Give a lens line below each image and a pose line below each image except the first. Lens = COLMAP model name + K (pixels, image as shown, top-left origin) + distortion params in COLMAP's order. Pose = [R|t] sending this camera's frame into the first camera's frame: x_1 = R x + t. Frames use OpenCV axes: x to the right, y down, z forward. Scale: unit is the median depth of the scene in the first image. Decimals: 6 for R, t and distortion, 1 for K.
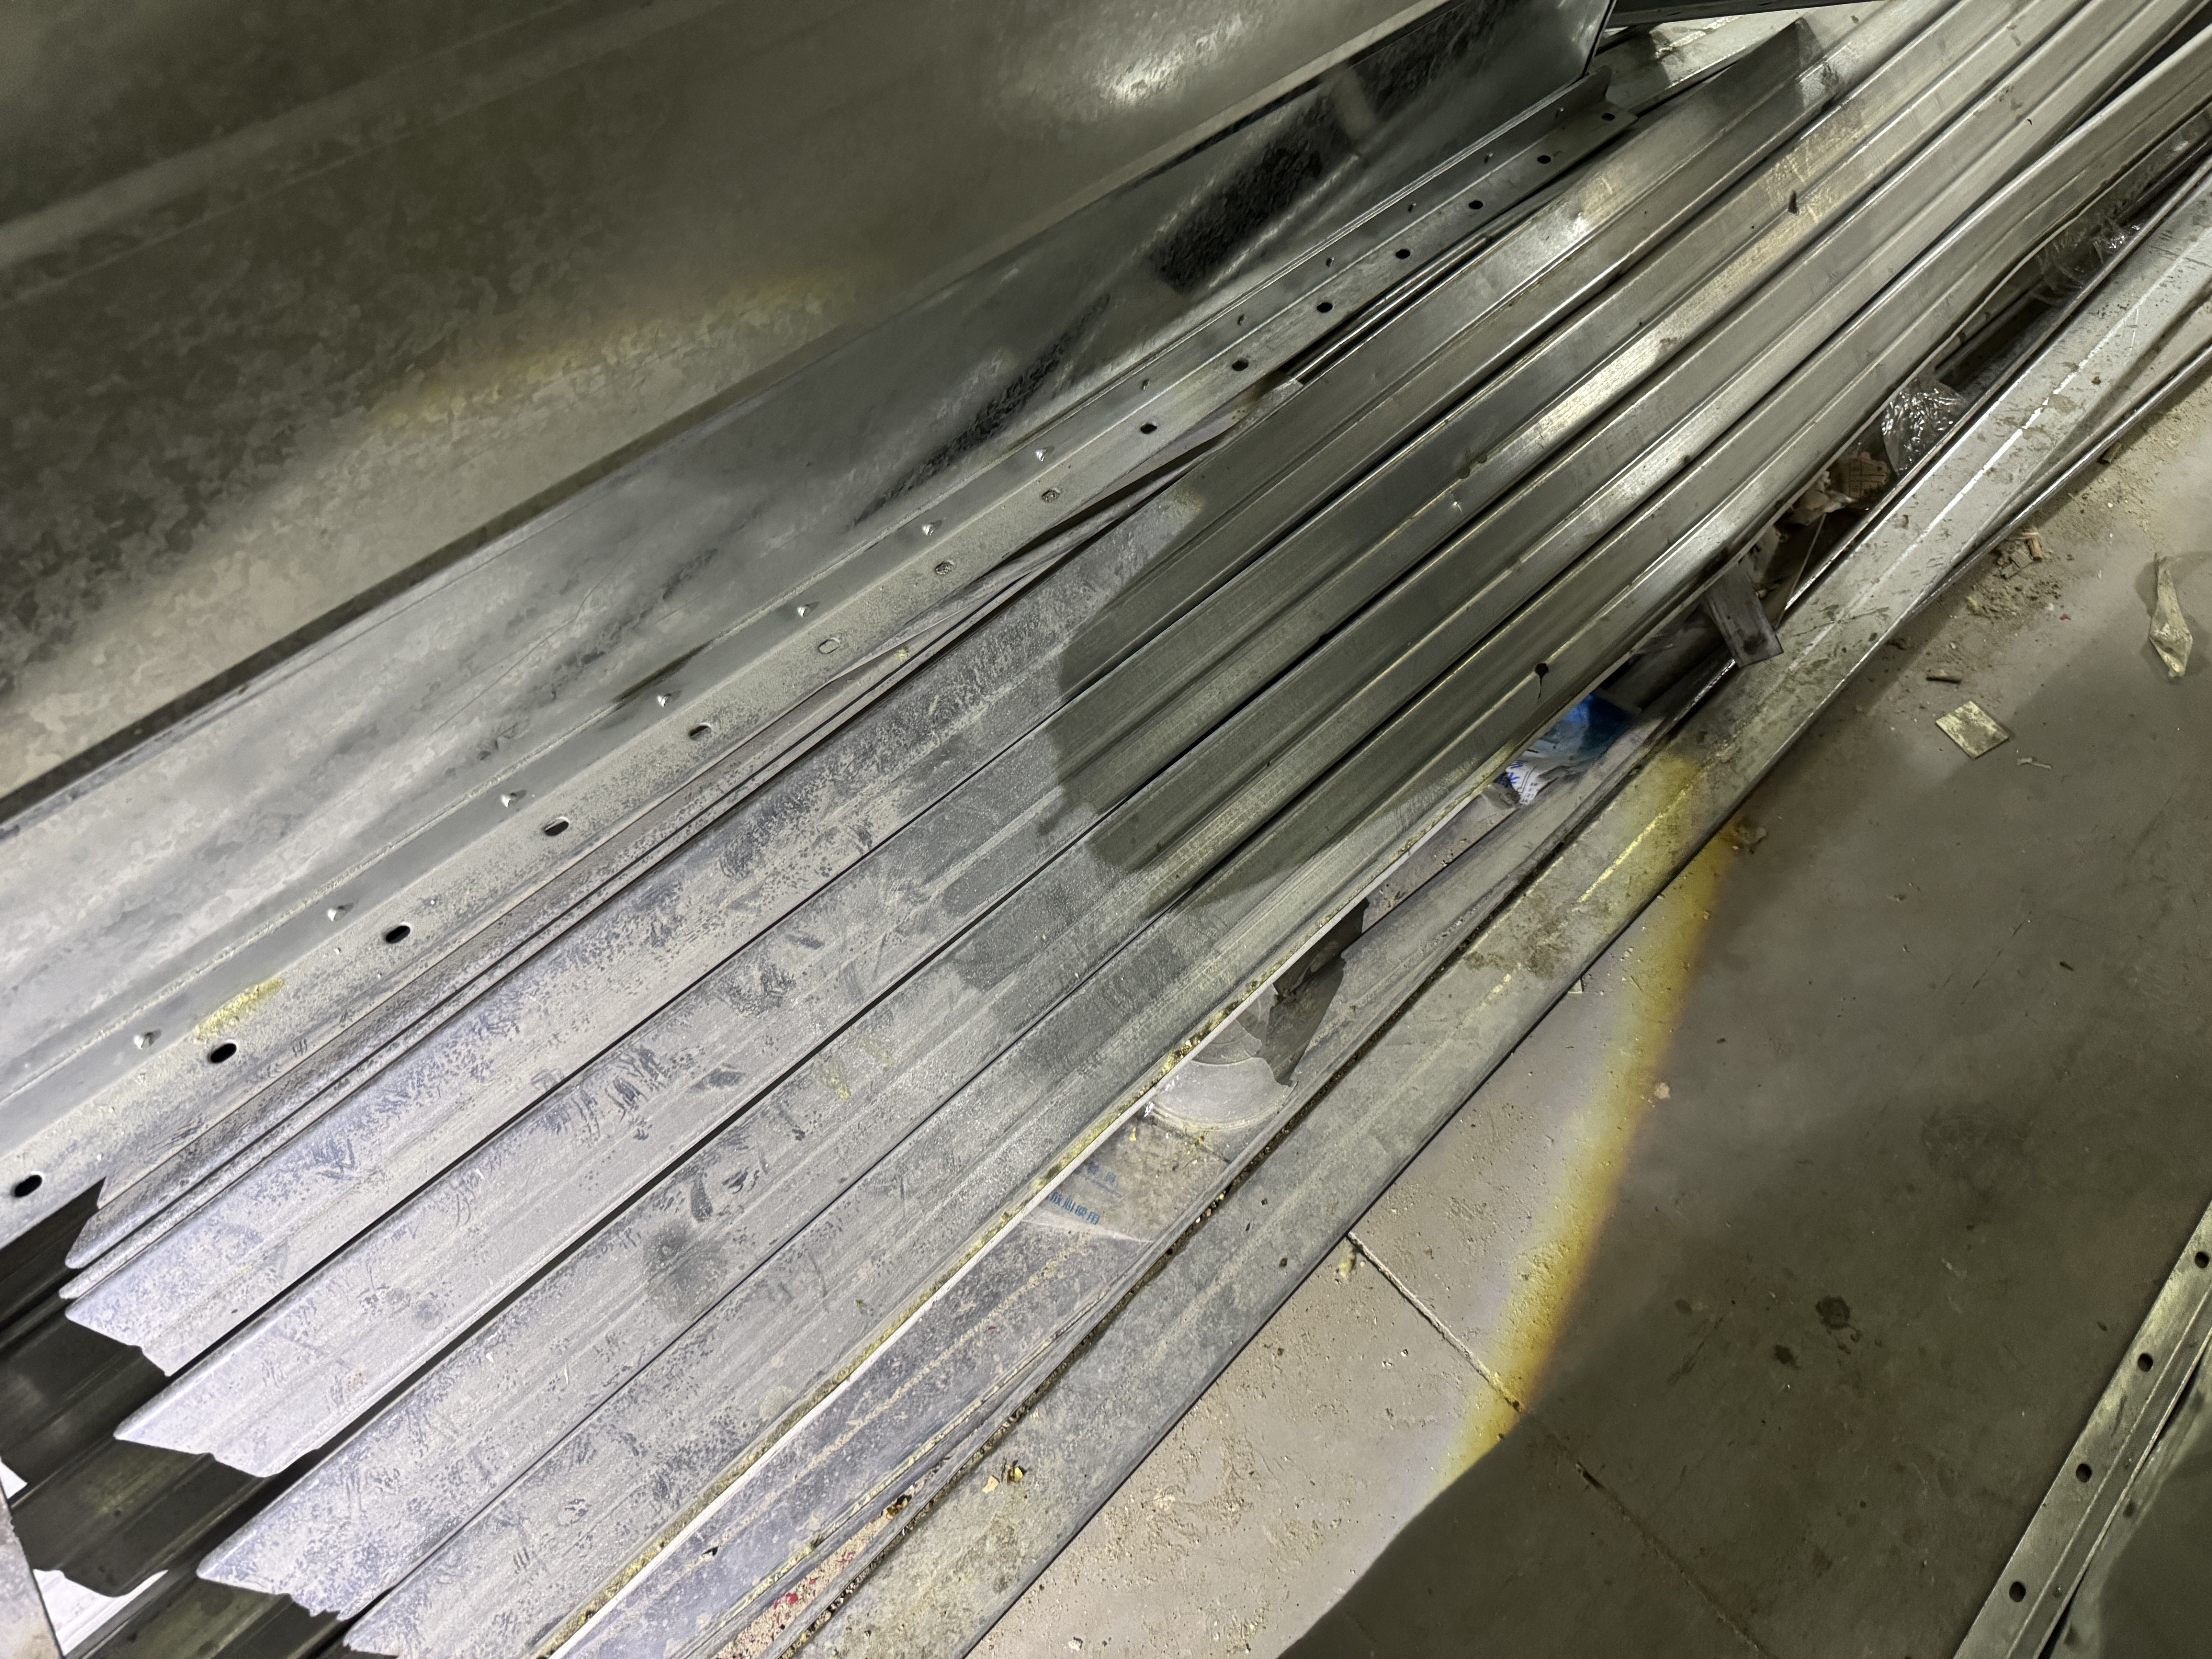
lens RADIAL K [[1554.4, 0, 1106.0], [0, 1554.4, 829.5], [0, 0, 1]] dist [0.138994, -0.332550]
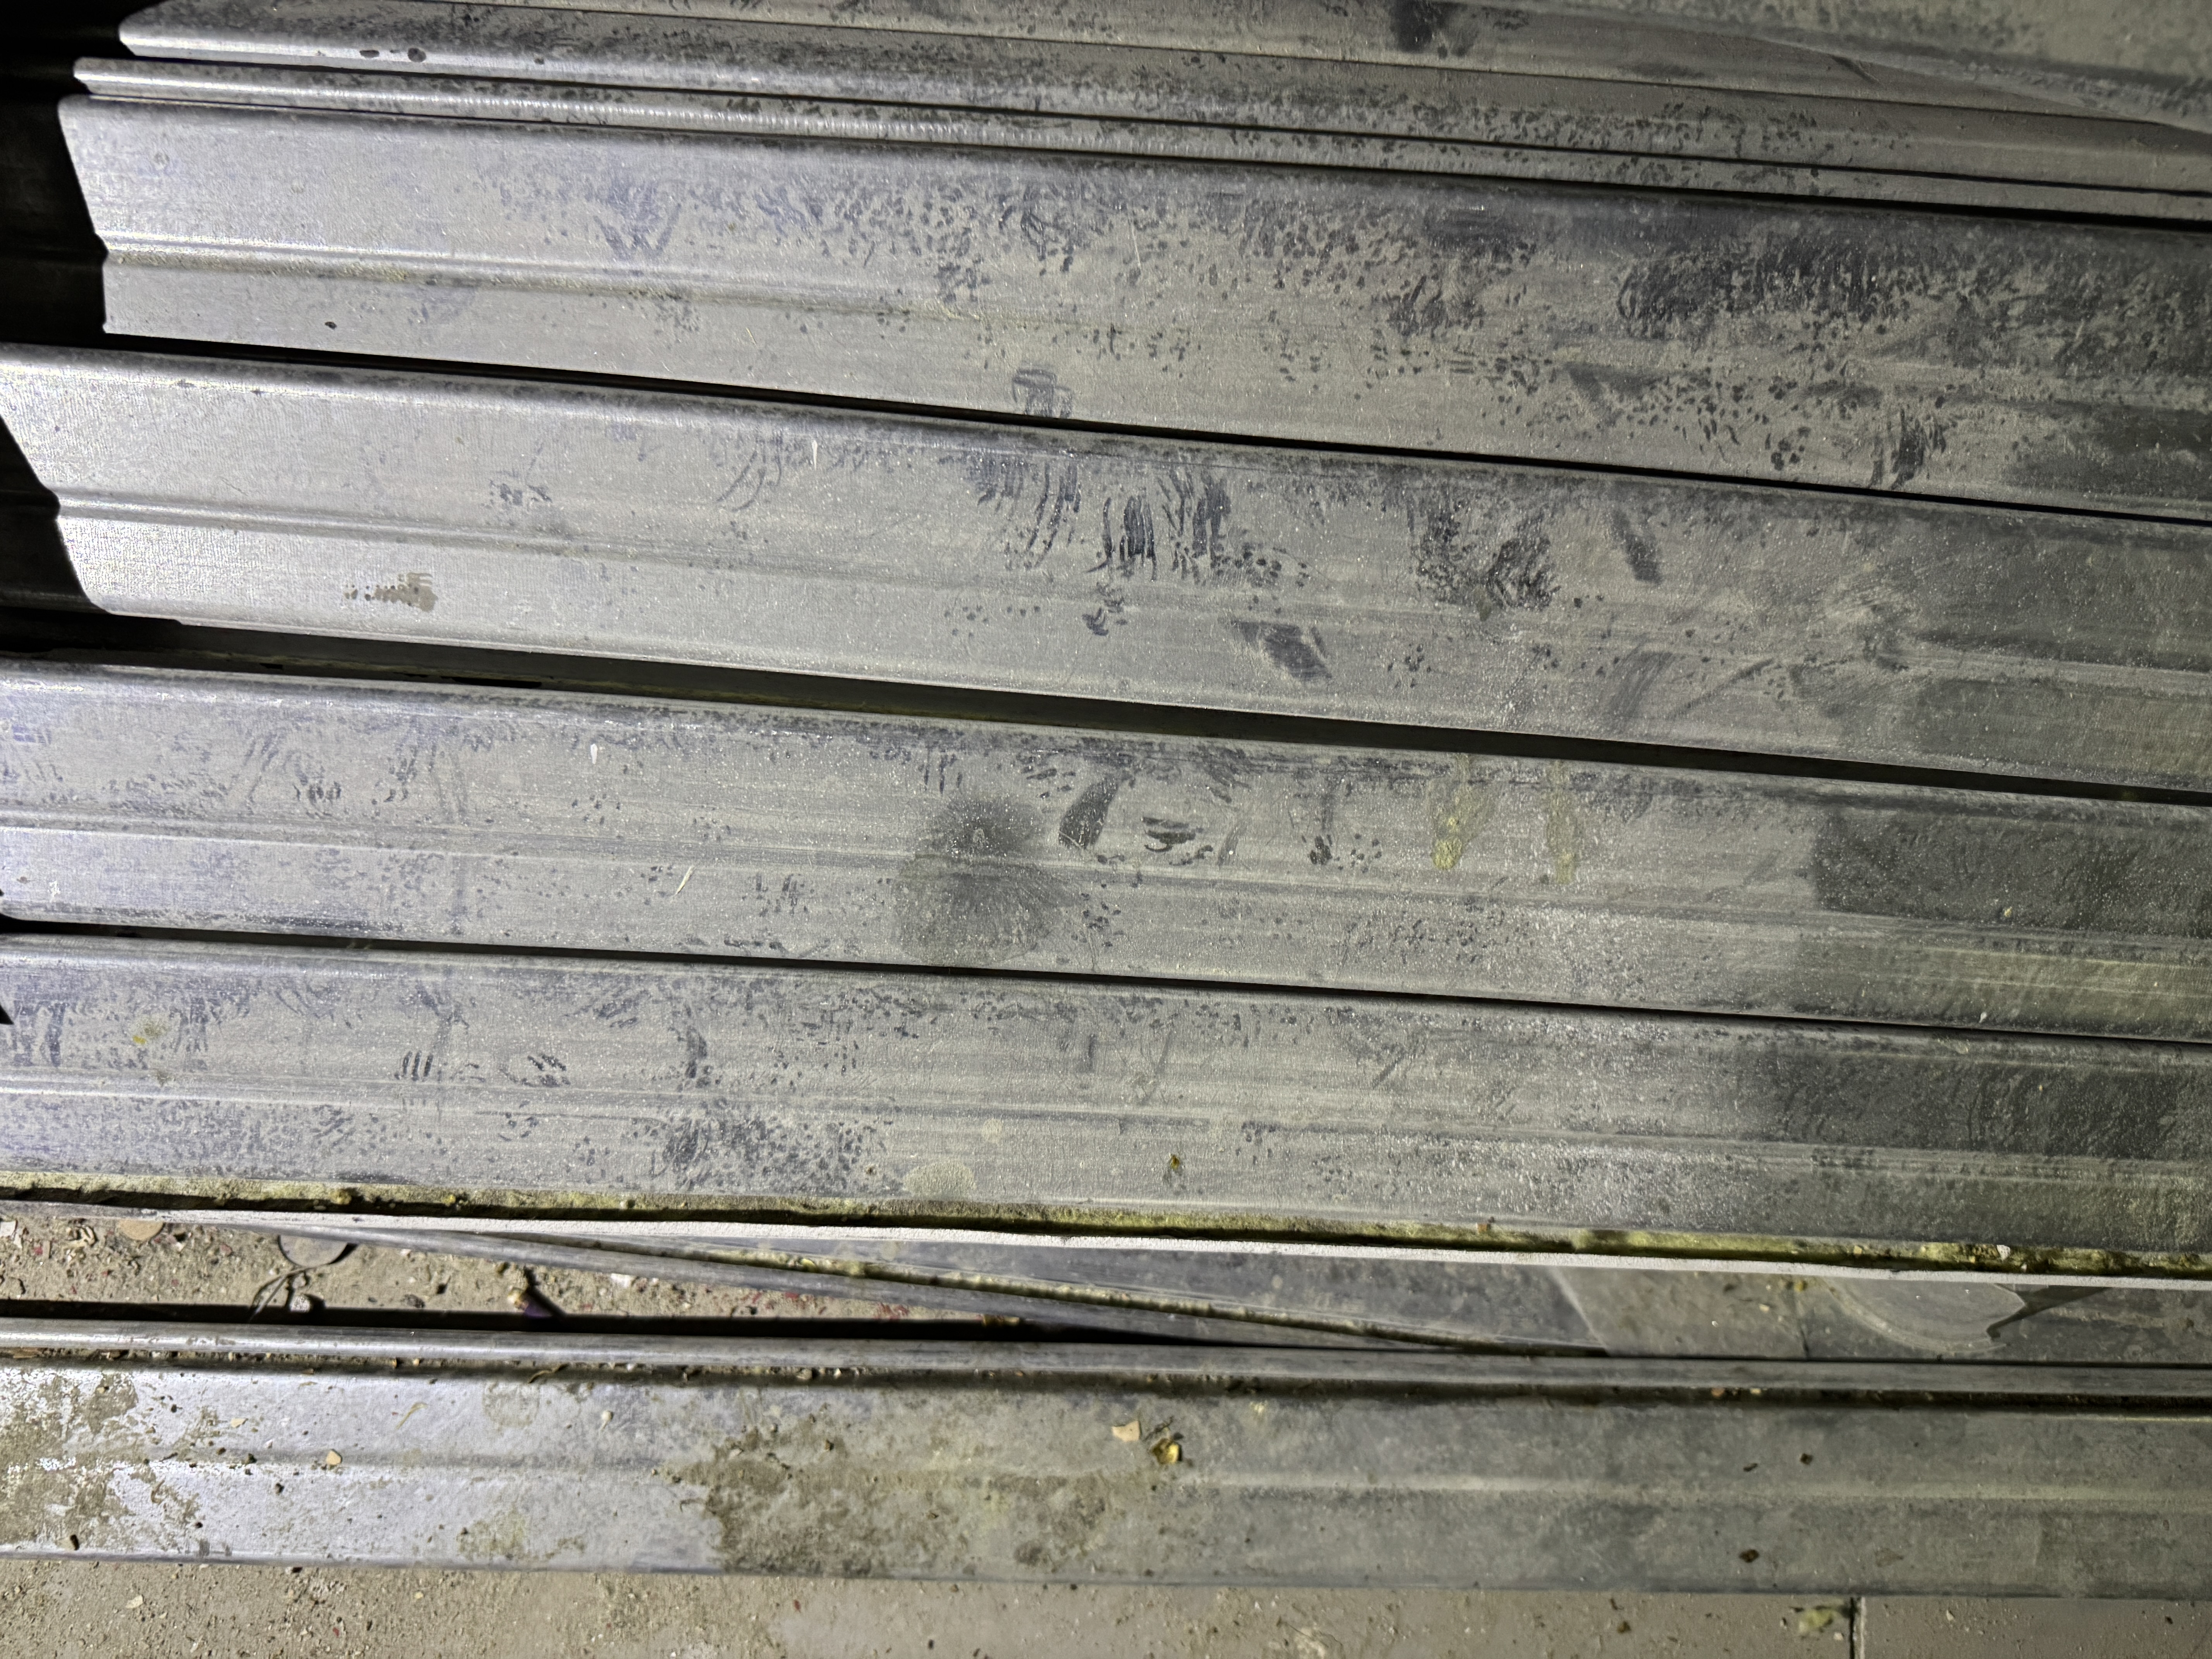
lens RADIAL K [[1524.7, 0, 1106.0], [0, 1524.7, 829.5], [0, 0, 1]] dist [0.086473, -0.163586]
pose [[0.672657, 0.727729, -0.133954, -0.179601], [-0.646018, 0.665836, 0.373259, 0.059376], [0.360823, -0.164538, 0.918005, 0.545938]]
